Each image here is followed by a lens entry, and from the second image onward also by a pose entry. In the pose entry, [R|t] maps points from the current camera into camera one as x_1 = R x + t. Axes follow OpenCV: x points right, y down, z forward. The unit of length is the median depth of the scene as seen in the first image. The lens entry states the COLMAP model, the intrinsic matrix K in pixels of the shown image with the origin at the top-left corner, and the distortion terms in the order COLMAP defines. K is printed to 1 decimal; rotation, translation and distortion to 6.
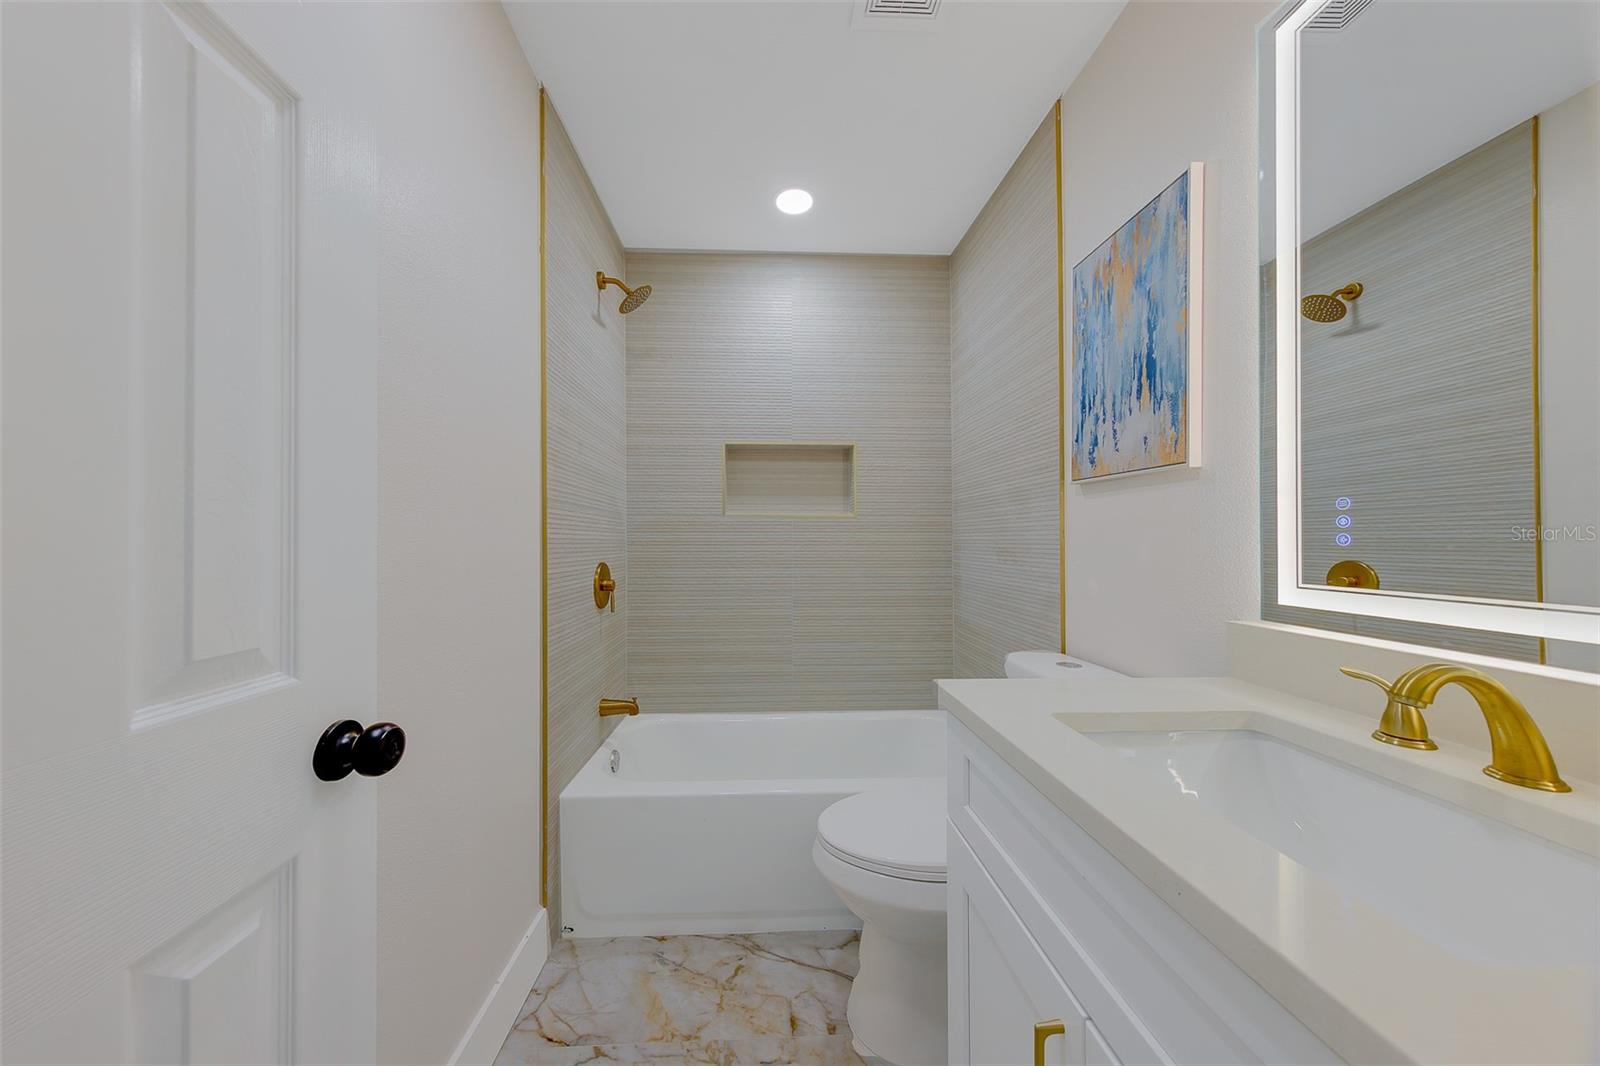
lens RADIAL K [[509.9, 0, 783.8], [0, 509.9, 536.9], [0, 0, 1]] dist [0.012106, -0.001299]
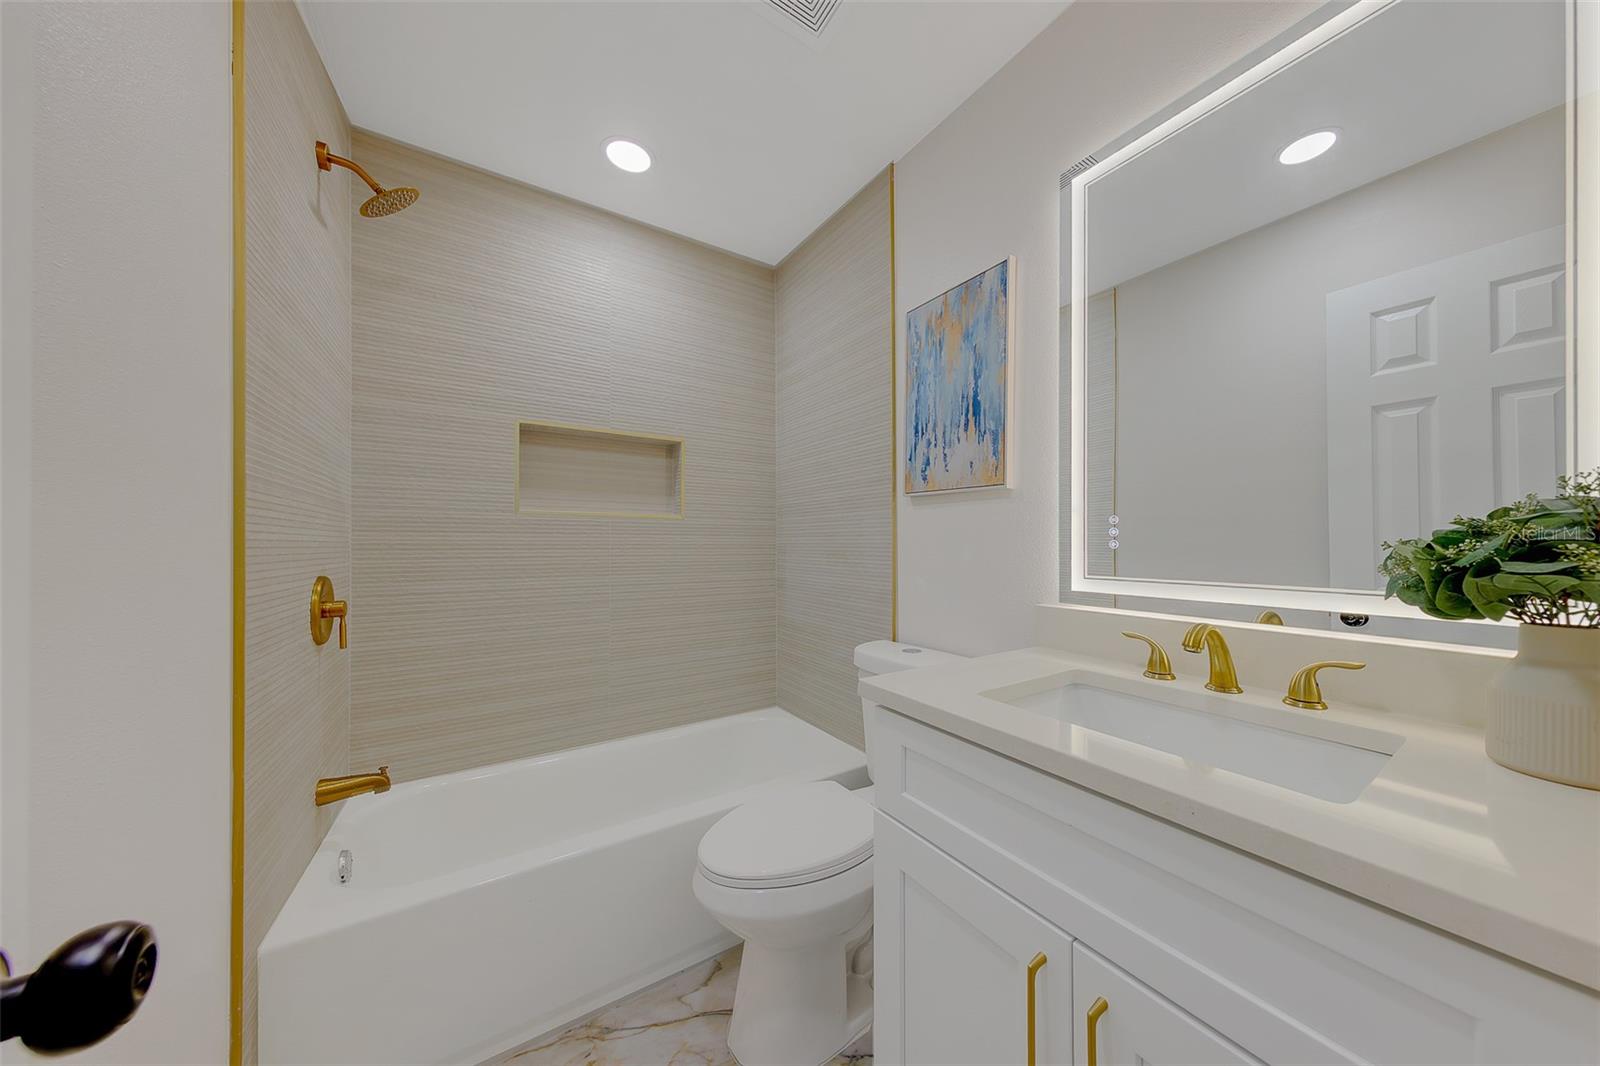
lens RADIAL K [[509.9, 0, 804.0], [0, 509.9, 539.0], [0, 0, 1]] dist [0.012106, -0.001299]
pose [[0.850195, 0.006899, 0.526423, -0.237529], [-0.006344, 0.999976, -0.002858, -0.000473], [-0.526430, -0.000910, 0.850218, 0.123898]]
